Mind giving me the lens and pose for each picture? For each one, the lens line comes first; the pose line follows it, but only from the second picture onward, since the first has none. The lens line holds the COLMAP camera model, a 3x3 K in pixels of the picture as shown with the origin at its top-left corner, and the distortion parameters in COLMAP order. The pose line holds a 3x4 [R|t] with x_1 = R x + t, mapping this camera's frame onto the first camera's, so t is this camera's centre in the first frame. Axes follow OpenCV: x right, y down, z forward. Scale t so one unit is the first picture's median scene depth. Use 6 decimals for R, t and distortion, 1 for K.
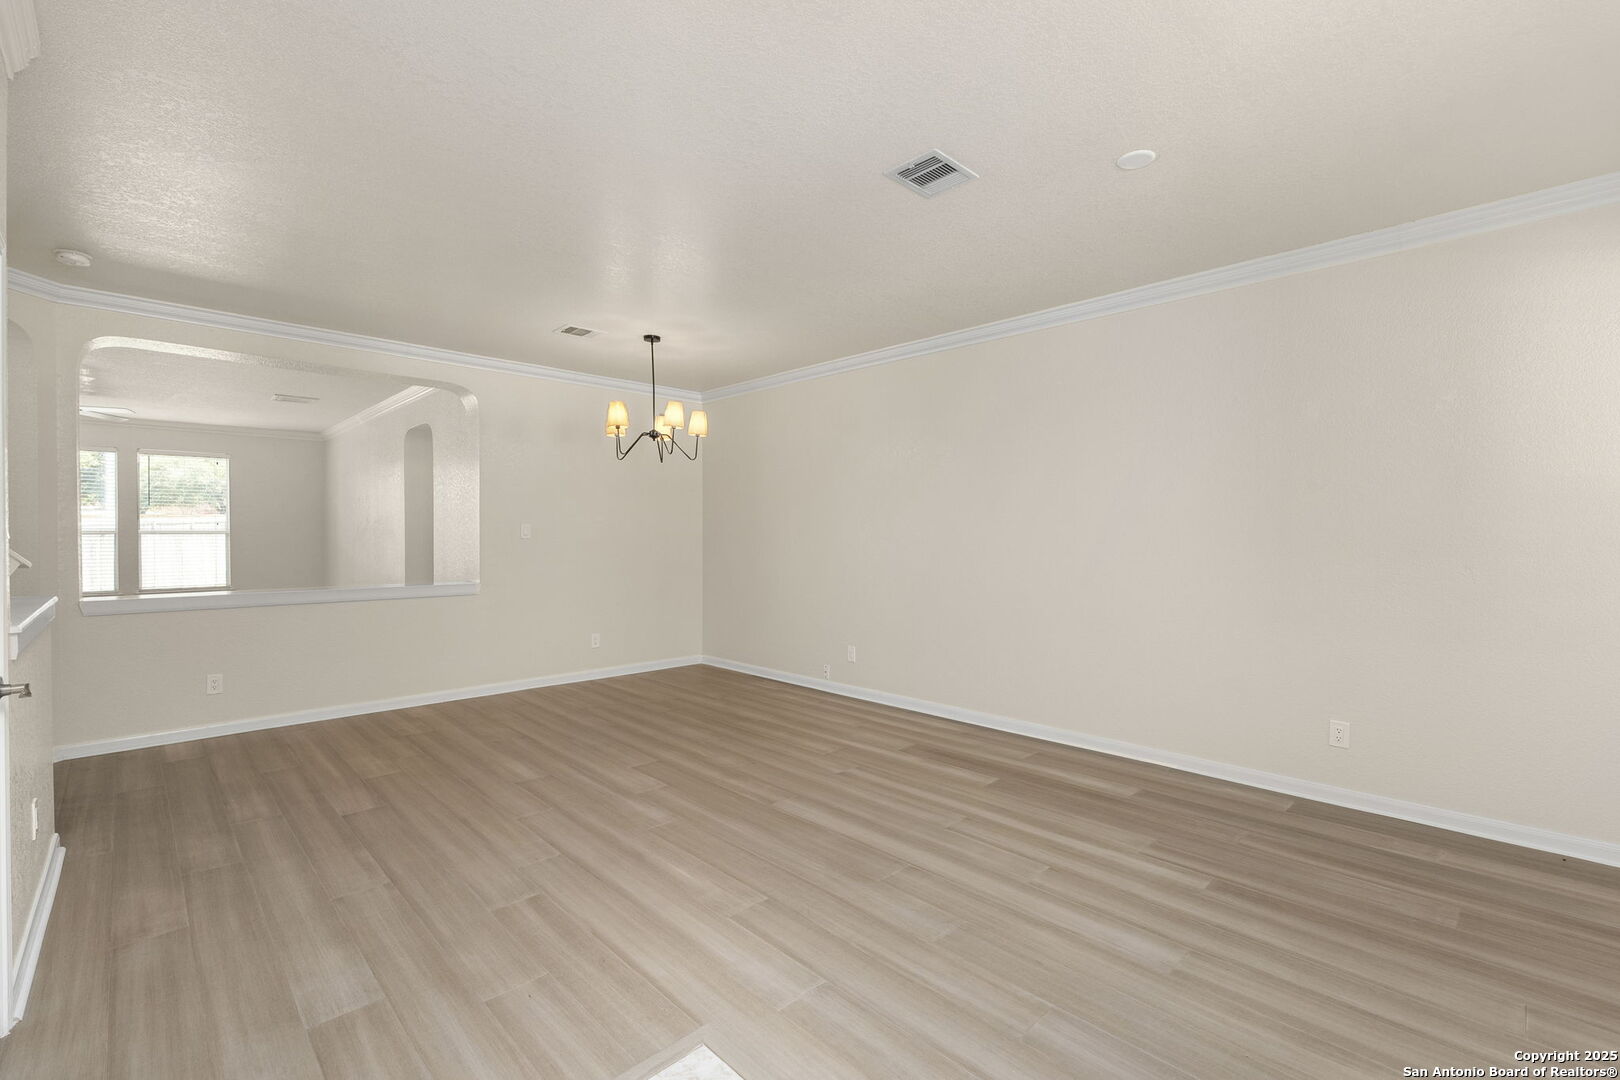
lens RADIAL K [[714.8, 0, 811.4], [0, 714.8, 541.5], [0, 0, 1]] dist [-0.001374, 0.000087]
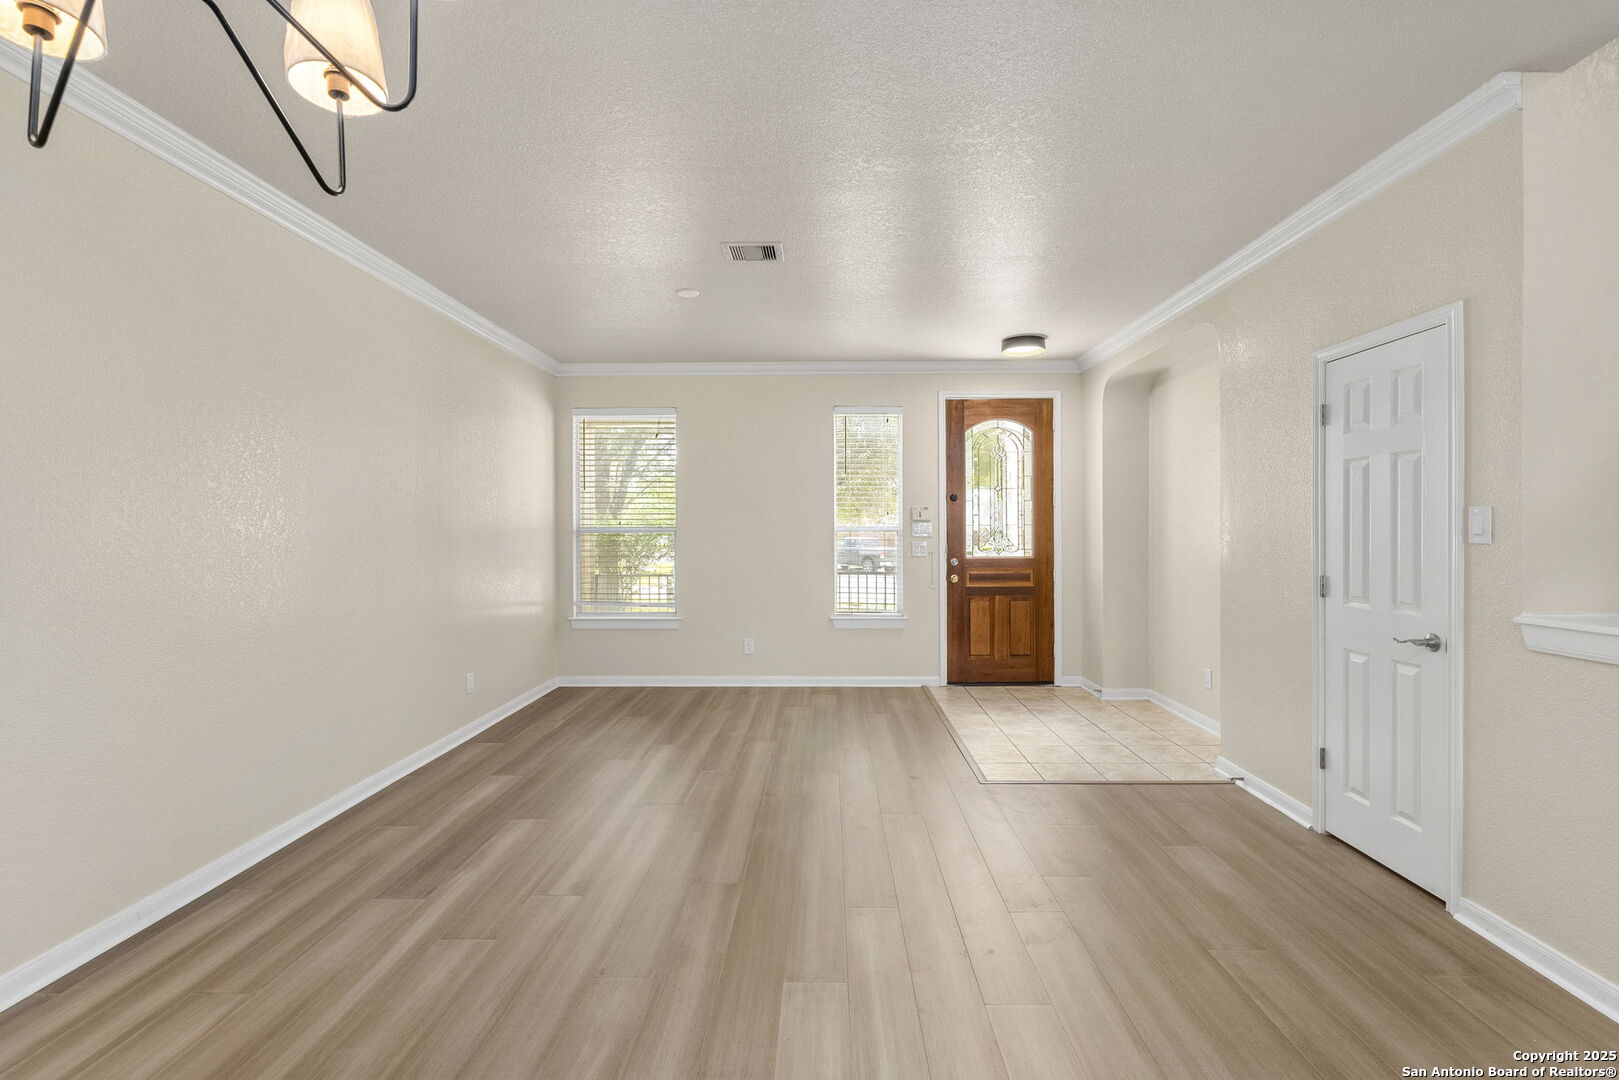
lens RADIAL K [[719.3, 0, 828.8], [0, 719.3, 522.9], [0, 0, 1]] dist [0.000794, 0.000310]
pose [[-0.720182, 0.010540, 0.693705, -0.640654], [0.011810, 0.999926, -0.002932, -0.016901], [-0.693685, 0.006082, -0.720253, 1.421948]]
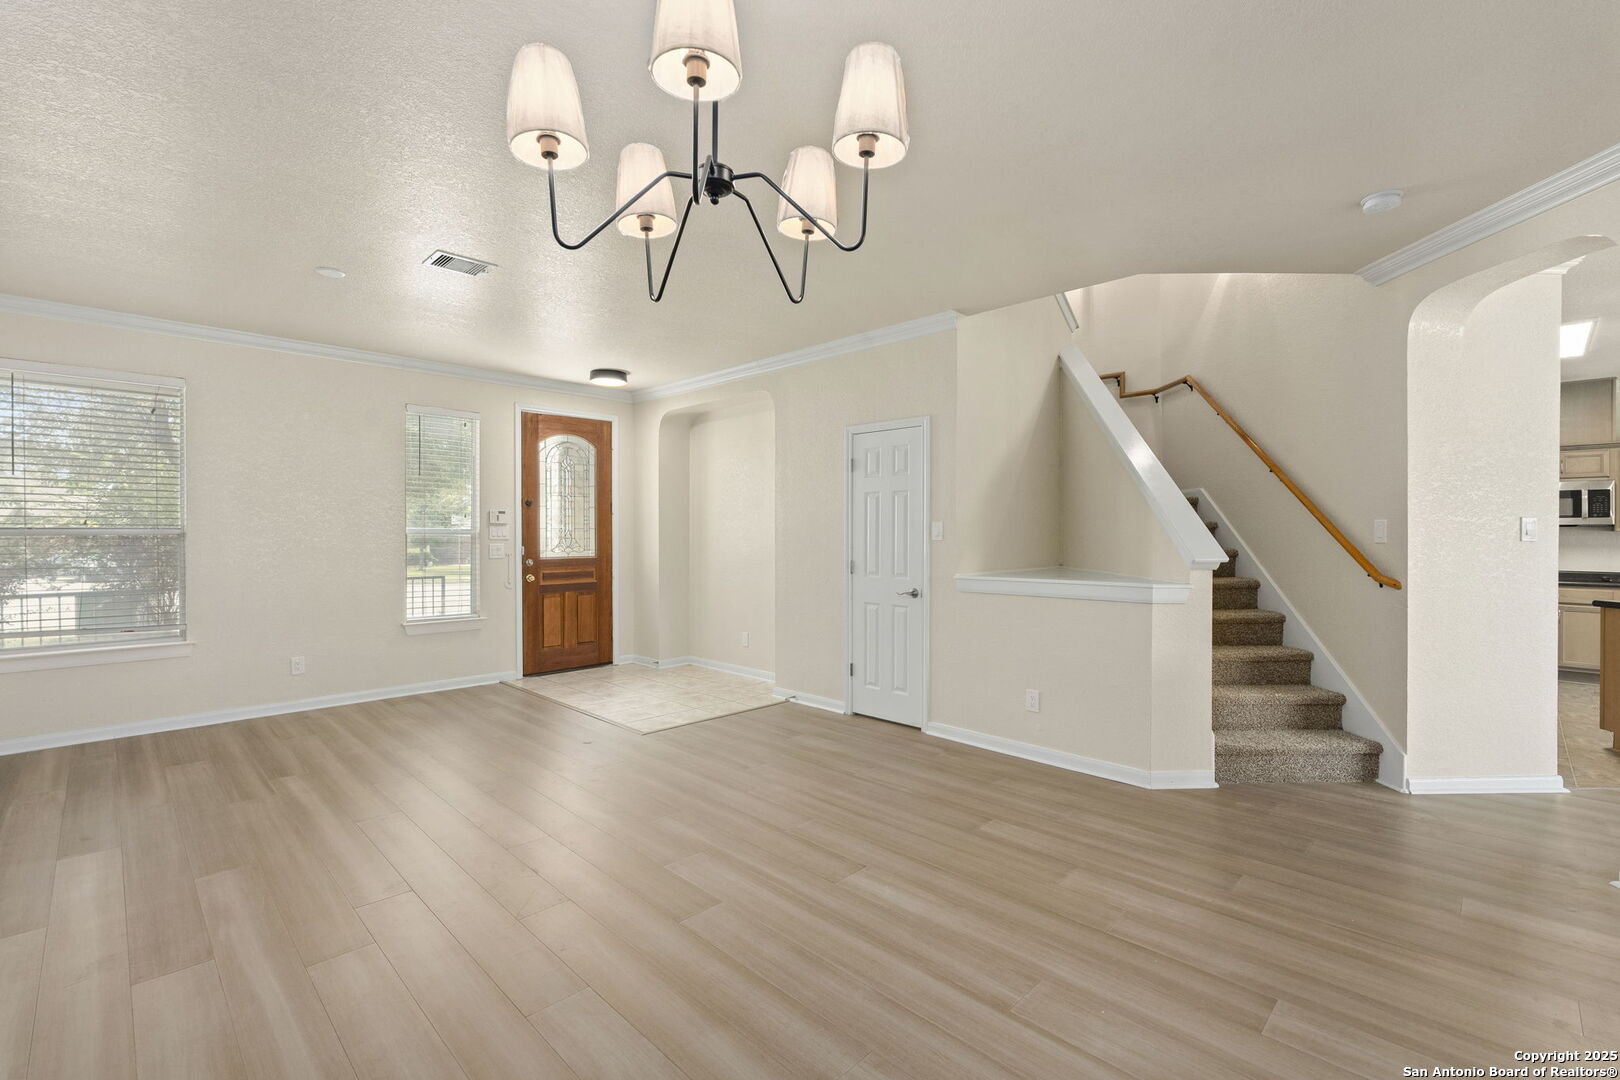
lens RADIAL K [[700.5, 0, 813.6], [0, 700.5, 523.7], [0, 0, 1]] dist [0.003727, 0.000402]
pose [[-0.999678, 0.000831, -0.025369, -0.353644], [0.000890, 0.999997, -0.002331, -0.020752], [0.025367, -0.002353, -0.999675, 1.801461]]
